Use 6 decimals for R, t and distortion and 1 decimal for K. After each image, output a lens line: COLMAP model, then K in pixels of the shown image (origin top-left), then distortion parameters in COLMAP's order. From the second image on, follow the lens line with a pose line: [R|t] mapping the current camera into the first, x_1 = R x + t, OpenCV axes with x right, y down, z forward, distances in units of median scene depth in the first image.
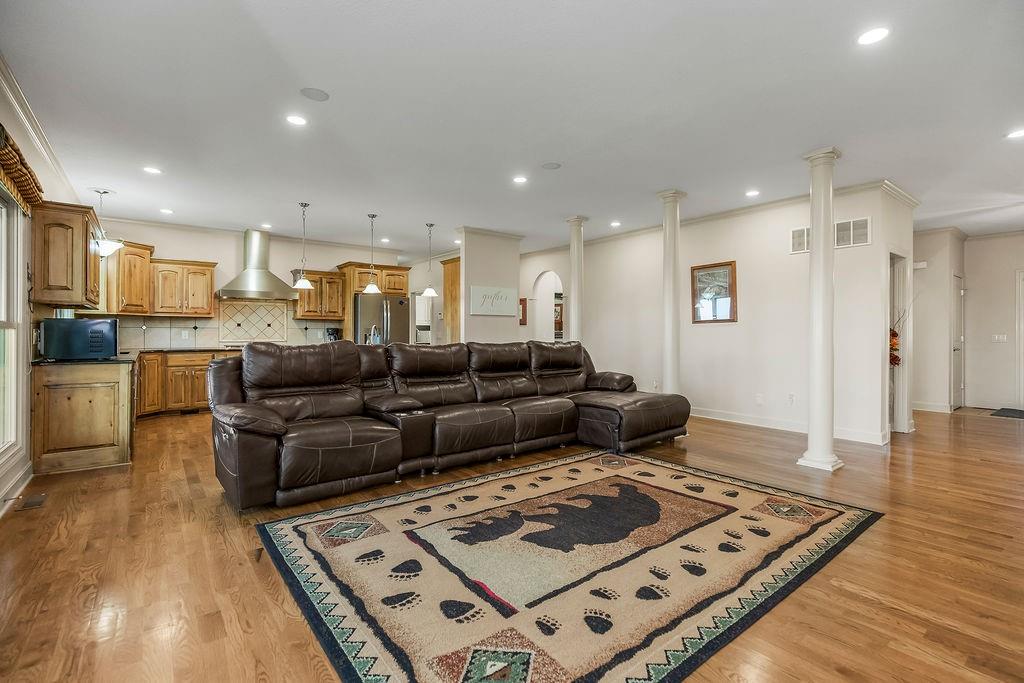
lens RADIAL K [[470.9, 0, 512.3], [0, 470.9, 335.7], [0, 0, 1]] dist [0.001649, 0.000133]
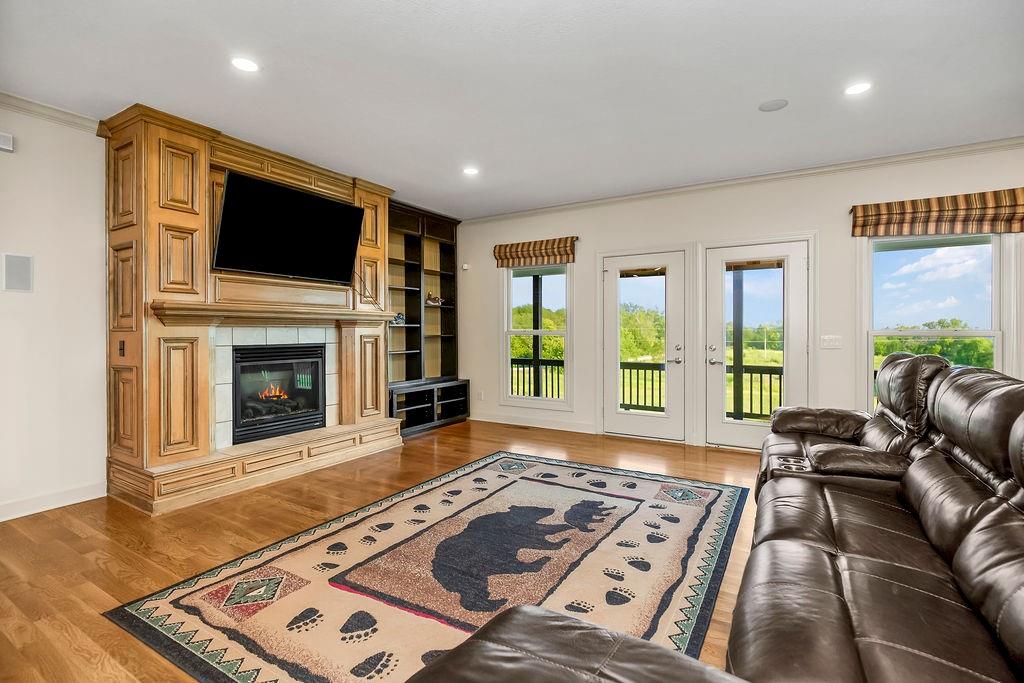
lens RADIAL K [[470.9, 0, 512.3], [0, 470.9, 335.2], [0, 0, 1]] dist [0.001649, 0.000133]
pose [[-0.933278, 0.001068, -0.359154, 0.530868], [-0.002134, 0.999961, 0.008517, -0.027142], [0.359149, 0.008715, -0.933239, 2.002380]]
